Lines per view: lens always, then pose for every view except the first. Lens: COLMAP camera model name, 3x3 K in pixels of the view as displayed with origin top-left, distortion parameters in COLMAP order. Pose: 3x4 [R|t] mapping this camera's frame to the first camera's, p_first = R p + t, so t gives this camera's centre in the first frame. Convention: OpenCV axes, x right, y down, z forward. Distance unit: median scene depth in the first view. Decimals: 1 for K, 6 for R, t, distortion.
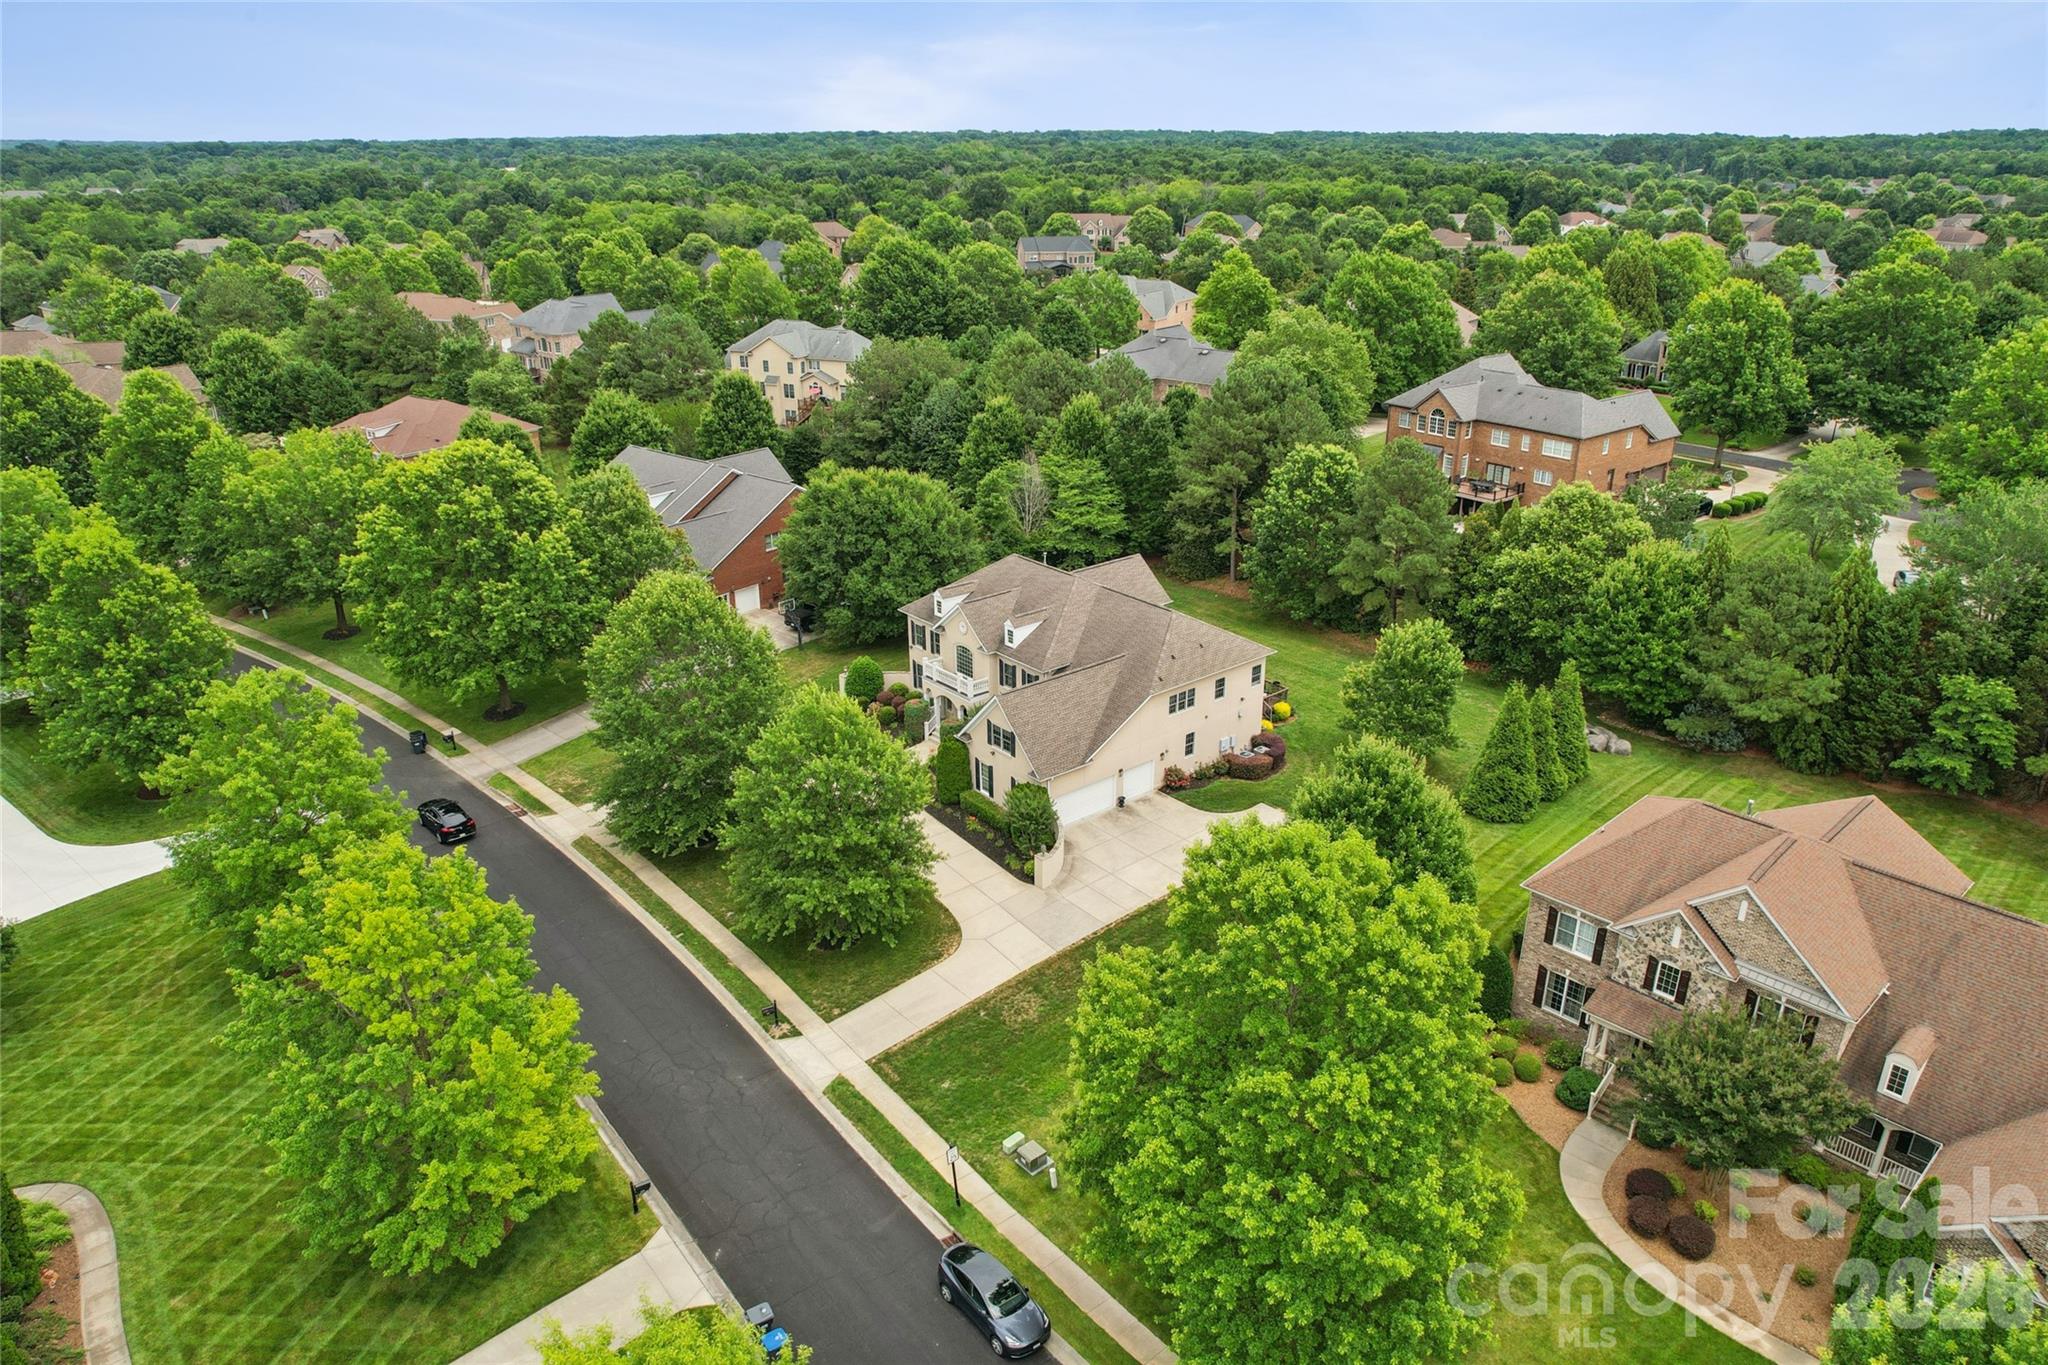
lens RADIAL K [[1275.2, 0, 1024.0], [0, 1275.2, 682.5], [0, 0, 1]] dist [0.000154, 0.000074]
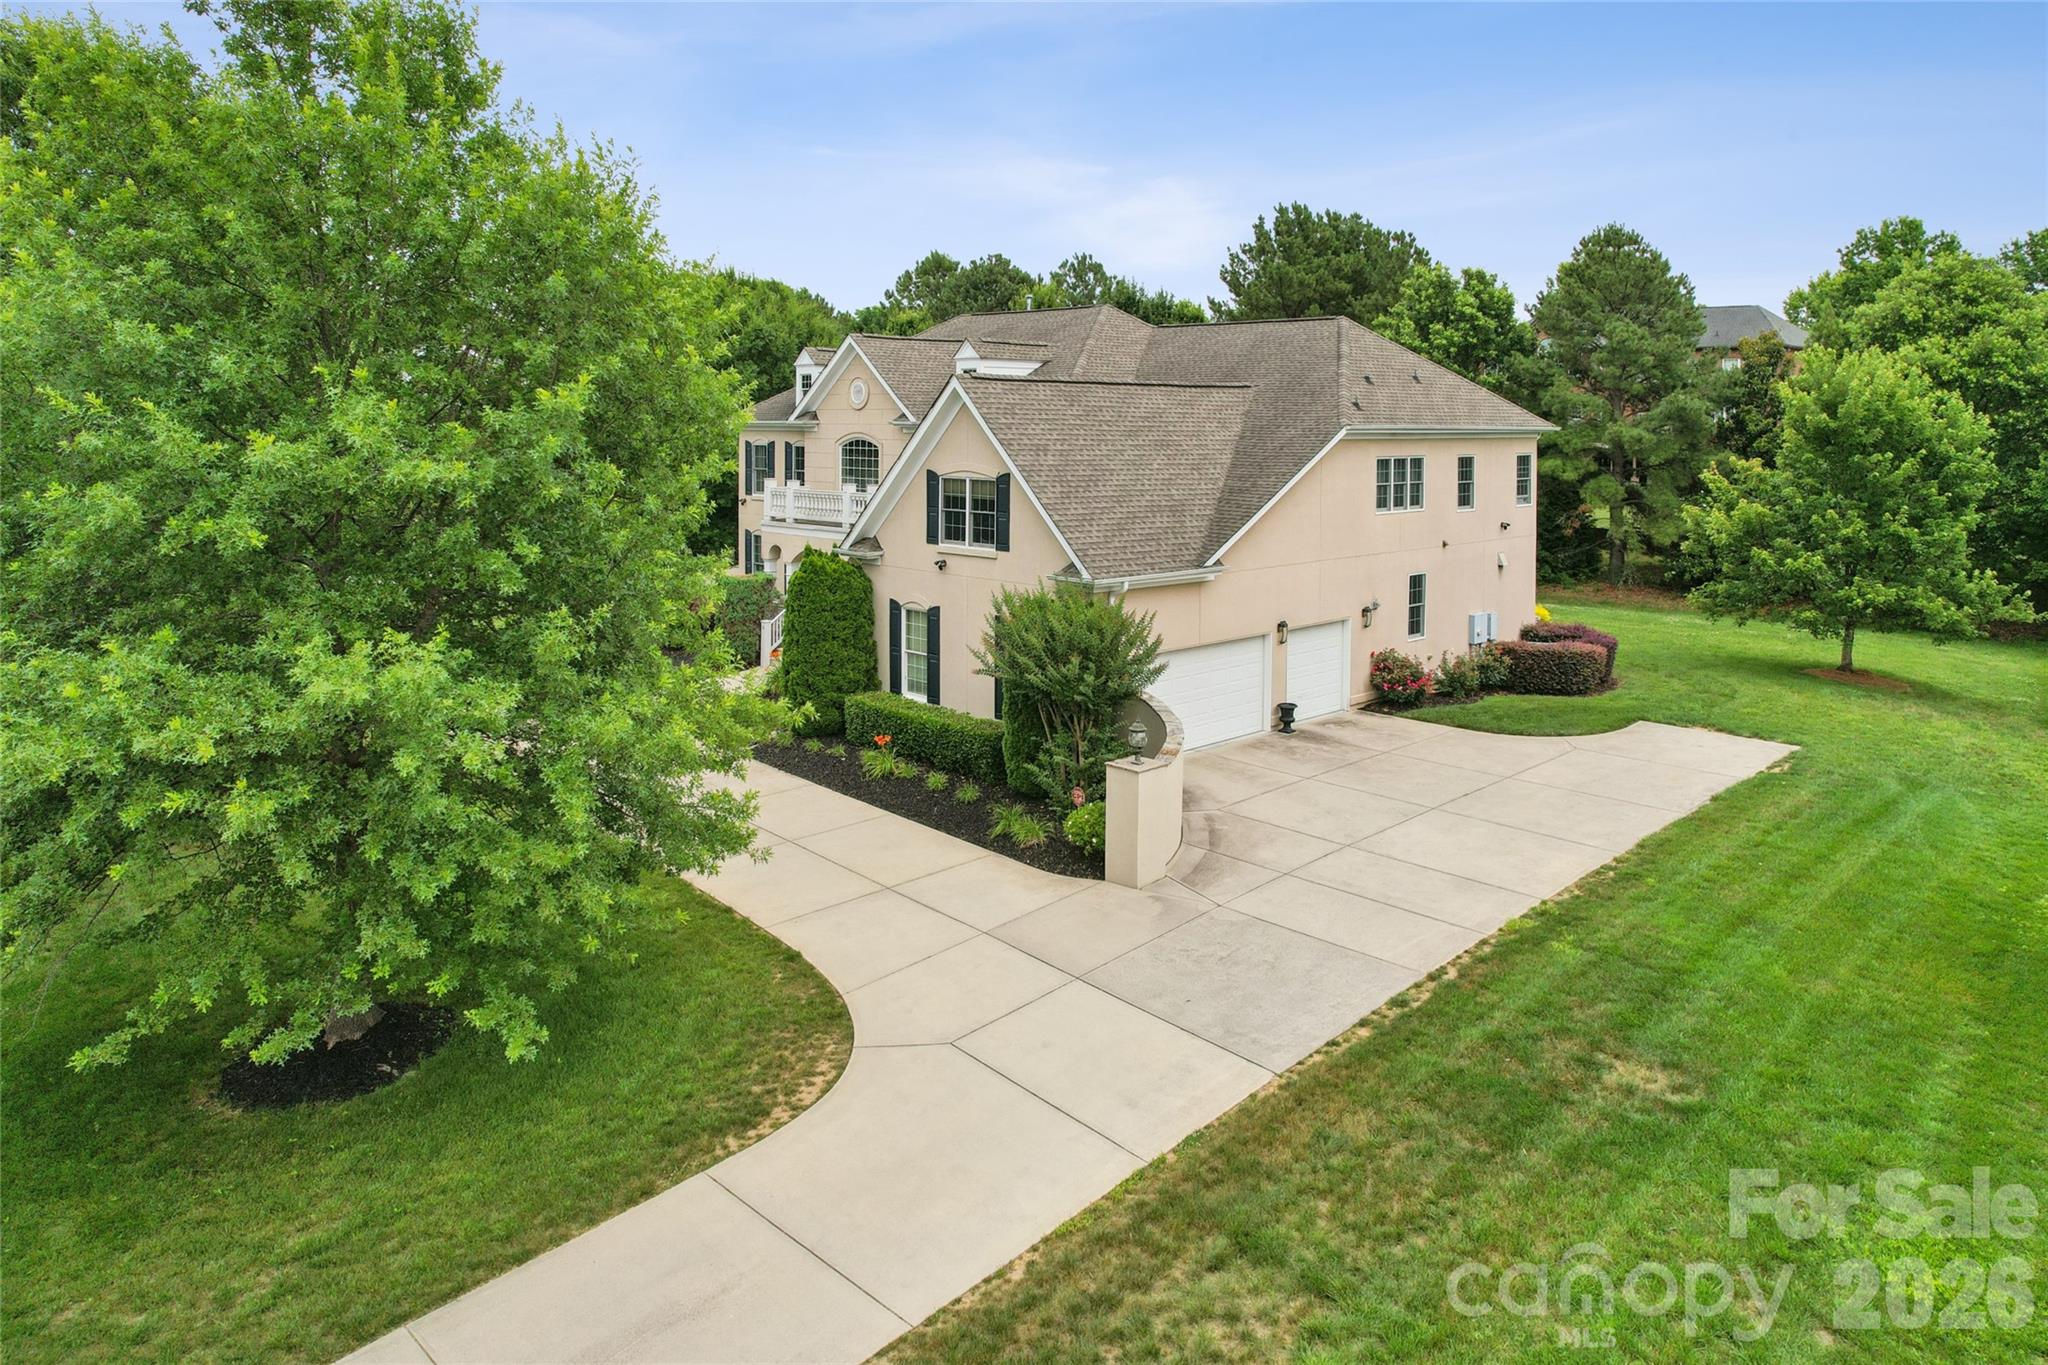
lens RADIAL K [[1262.3, 0, 1024.1], [0, 1262.3, 522.8], [0, 0, 1]] dist [-0.000388, -0.000241]
pose [[0.994635, 0.012602, 0.102676, -0.037575], [0.024934, 0.934083, -0.356184, 0.169987], [-0.100397, 0.356833, 0.928757, 0.650678]]
